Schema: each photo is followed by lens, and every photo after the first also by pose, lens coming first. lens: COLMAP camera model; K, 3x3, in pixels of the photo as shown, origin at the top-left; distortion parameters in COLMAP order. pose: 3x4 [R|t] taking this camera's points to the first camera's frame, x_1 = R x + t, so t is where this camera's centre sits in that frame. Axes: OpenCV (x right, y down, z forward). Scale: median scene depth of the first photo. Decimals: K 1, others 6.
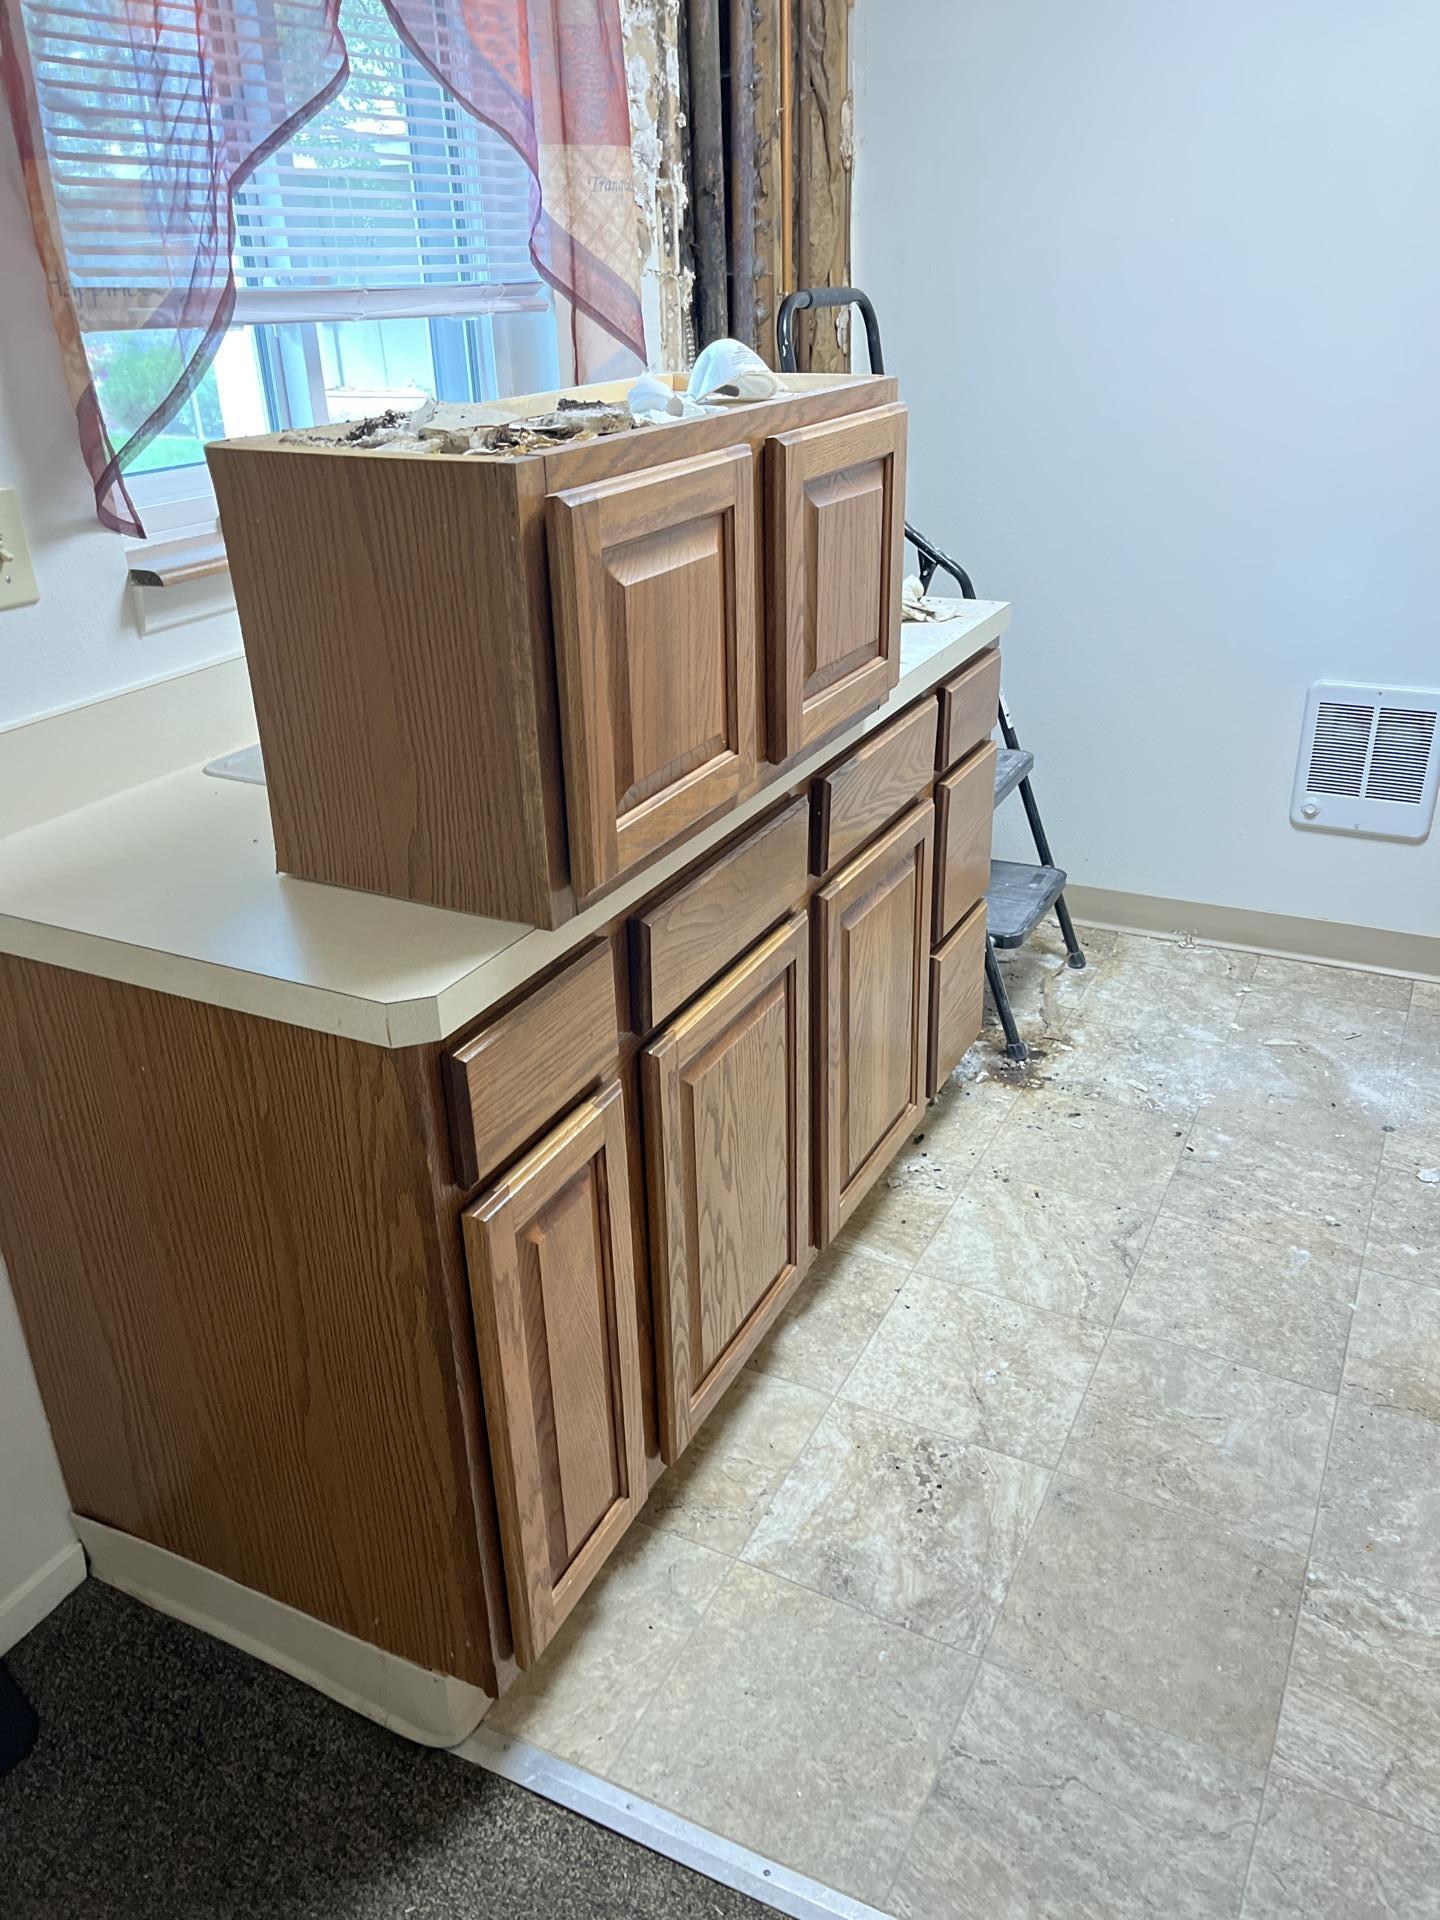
lens RADIAL K [[1502.0, 0, 720.0], [0, 1502.0, 960.0], [0, 0, 1]] dist [0.132729, -0.179400]
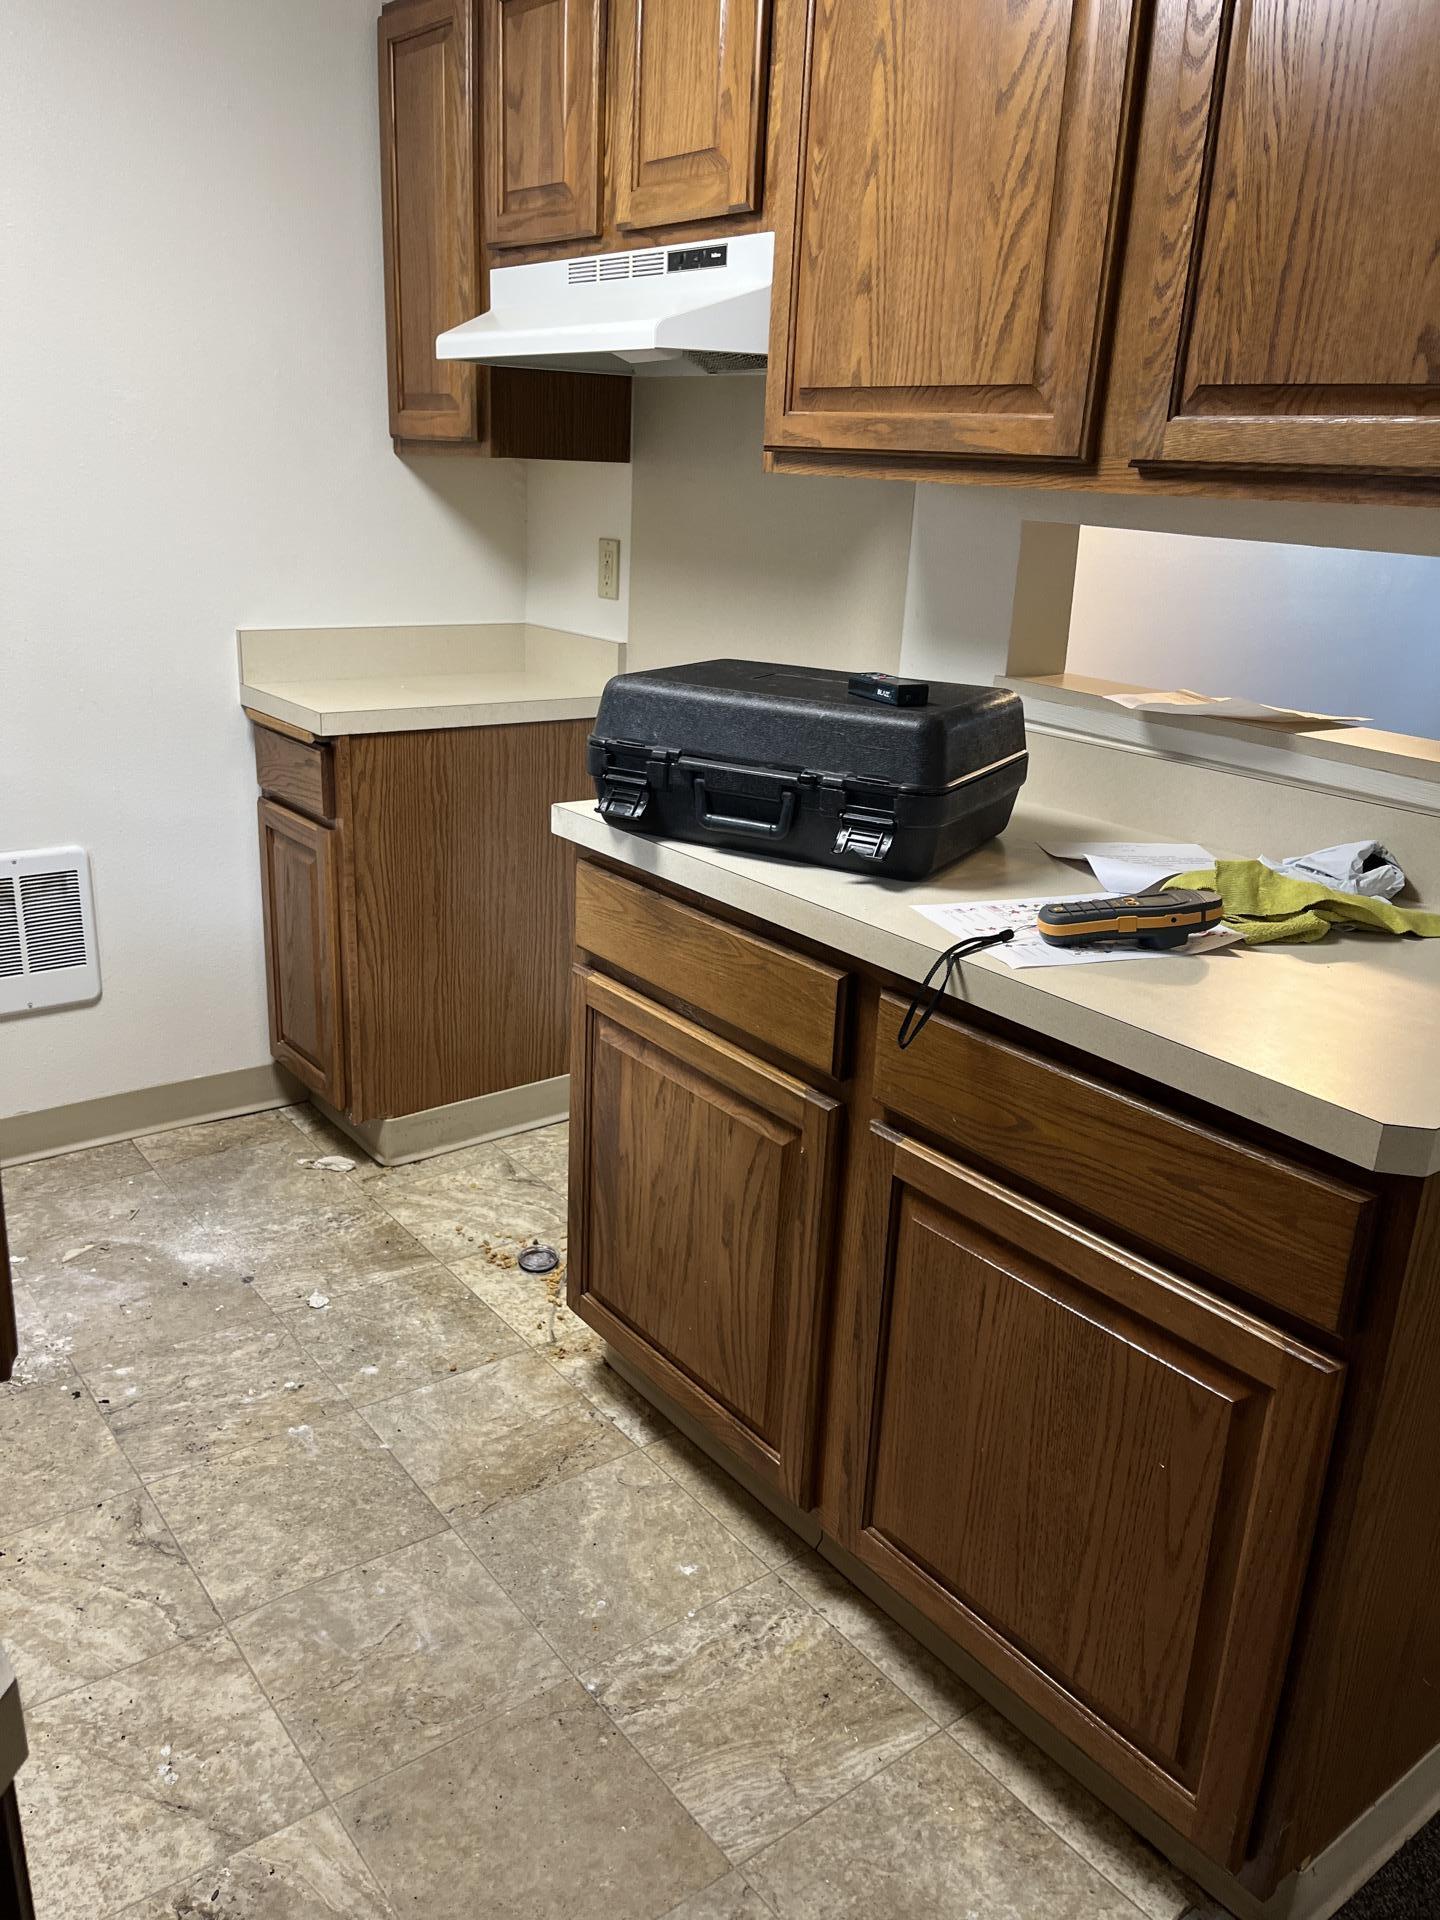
lens RADIAL K [[1451.1, 0, 764.9], [0, 1451.1, 984.0], [0, 0, 1]] dist [0.109704, -0.152327]
pose [[0.414519, -0.263586, 0.871032, -0.225116], [0.331716, 0.935048, 0.125096, -0.085983], [-0.847430, 0.237081, 0.475031, 0.274986]]
